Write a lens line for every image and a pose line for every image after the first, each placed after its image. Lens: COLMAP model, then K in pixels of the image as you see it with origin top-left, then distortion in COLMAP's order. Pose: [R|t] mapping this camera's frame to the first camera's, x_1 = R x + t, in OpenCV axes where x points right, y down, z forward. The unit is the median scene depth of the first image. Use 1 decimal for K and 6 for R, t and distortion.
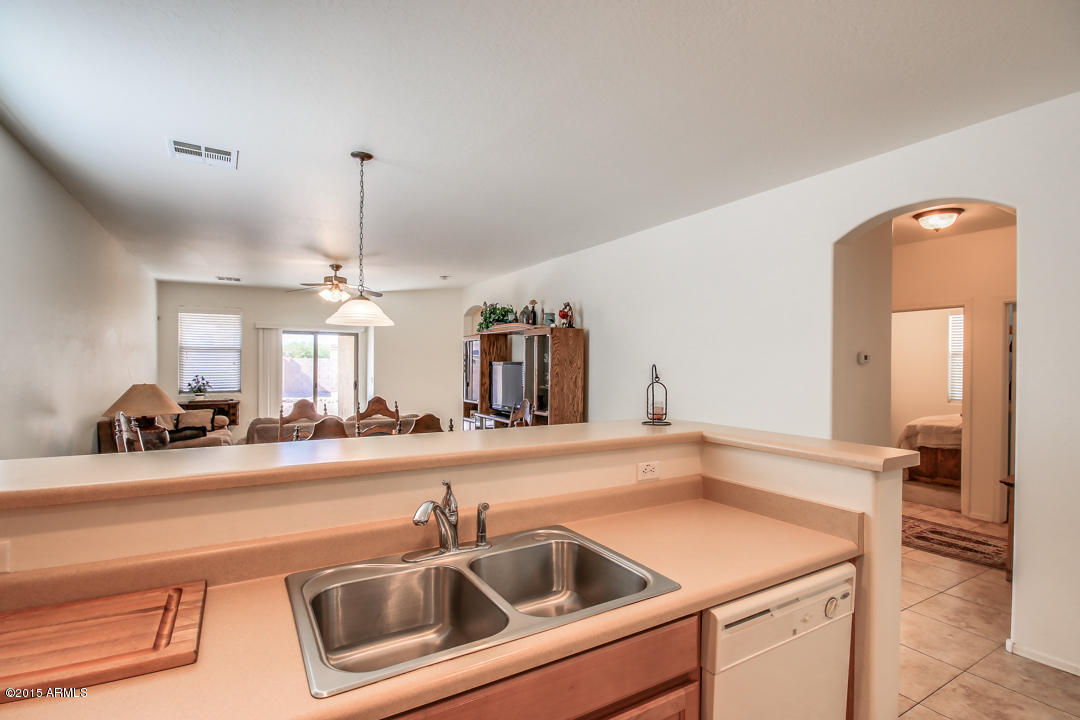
lens RADIAL K [[500.9, 0, 547.0], [0, 500.9, 364.3], [0, 0, 1]] dist [-0.001710, -0.000315]
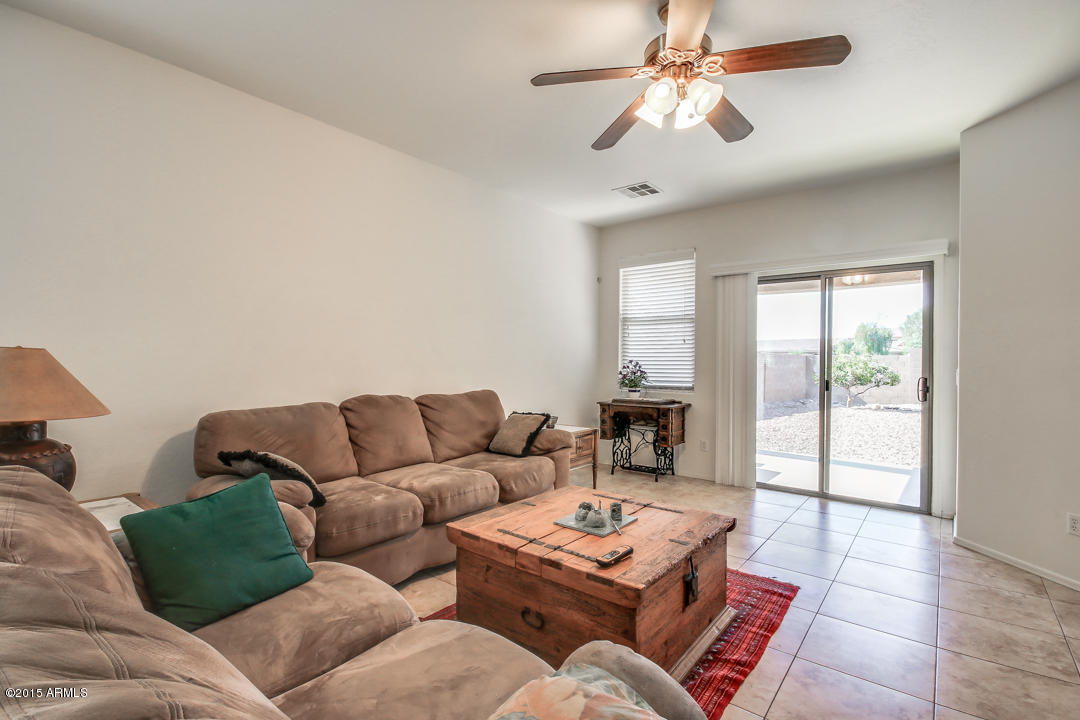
lens RADIAL K [[500.9, 0, 547.0], [0, 500.9, 364.3], [0, 0, 1]] dist [-0.001710, -0.000315]
pose [[0.347152, 0.005194, -0.937795, -0.125690], [-0.006352, 0.999975, 0.003187, 0.026092], [0.937787, 0.004851, 0.347176, 0.672061]]
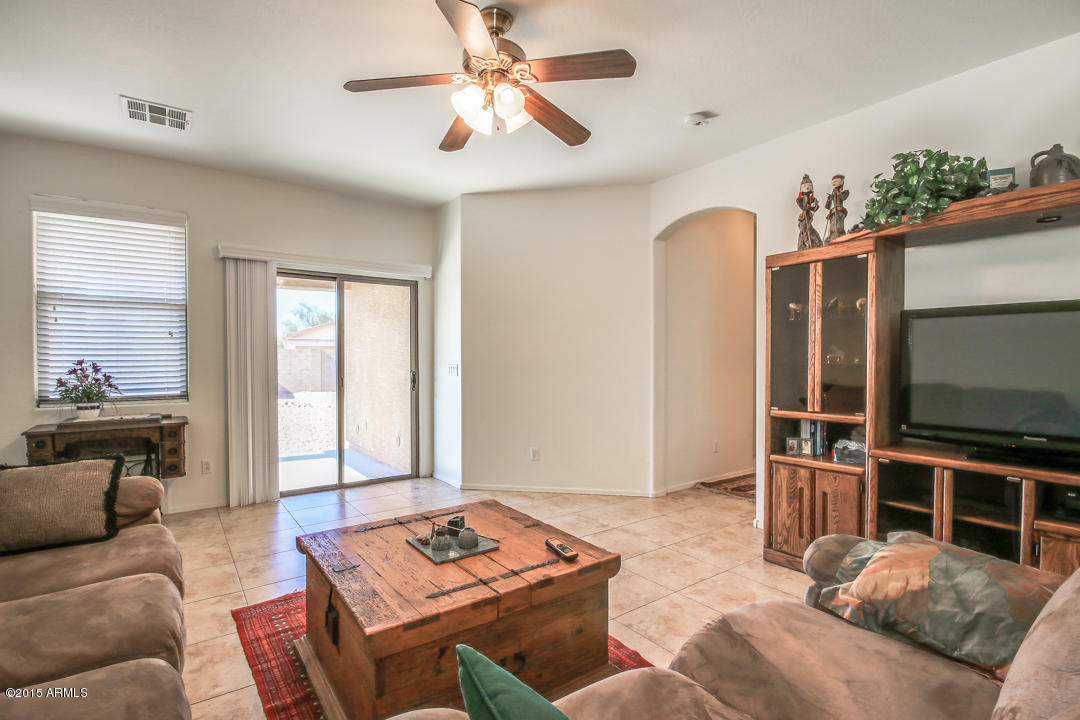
lens RADIAL K [[504.3, 0, 534.8], [0, 504.3, 370.7], [0, 0, 1]] dist [-0.002996, -0.000835]
pose [[0.996868, -0.010448, 0.078384, -0.352917], [0.008846, 0.999745, 0.020756, 0.025098], [-0.078581, -0.019998, 0.996707, 0.550443]]
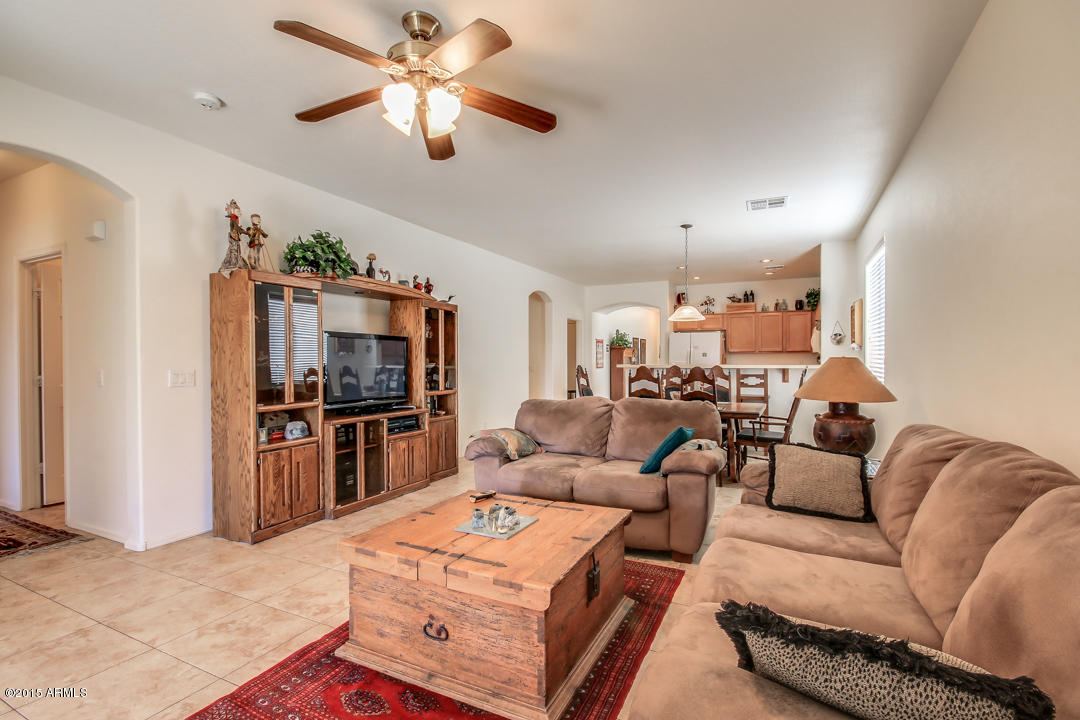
lens RADIAL K [[487.3, 0, 517.6], [0, 487.3, 362.1], [0, 0, 1]] dist [-0.001605, -0.000194]
pose [[-0.490373, -0.005966, 0.871492, -0.608363], [0.005059, 0.999940, 0.009692, 0.022903], [-0.871498, 0.009162, -0.490313, 0.912411]]
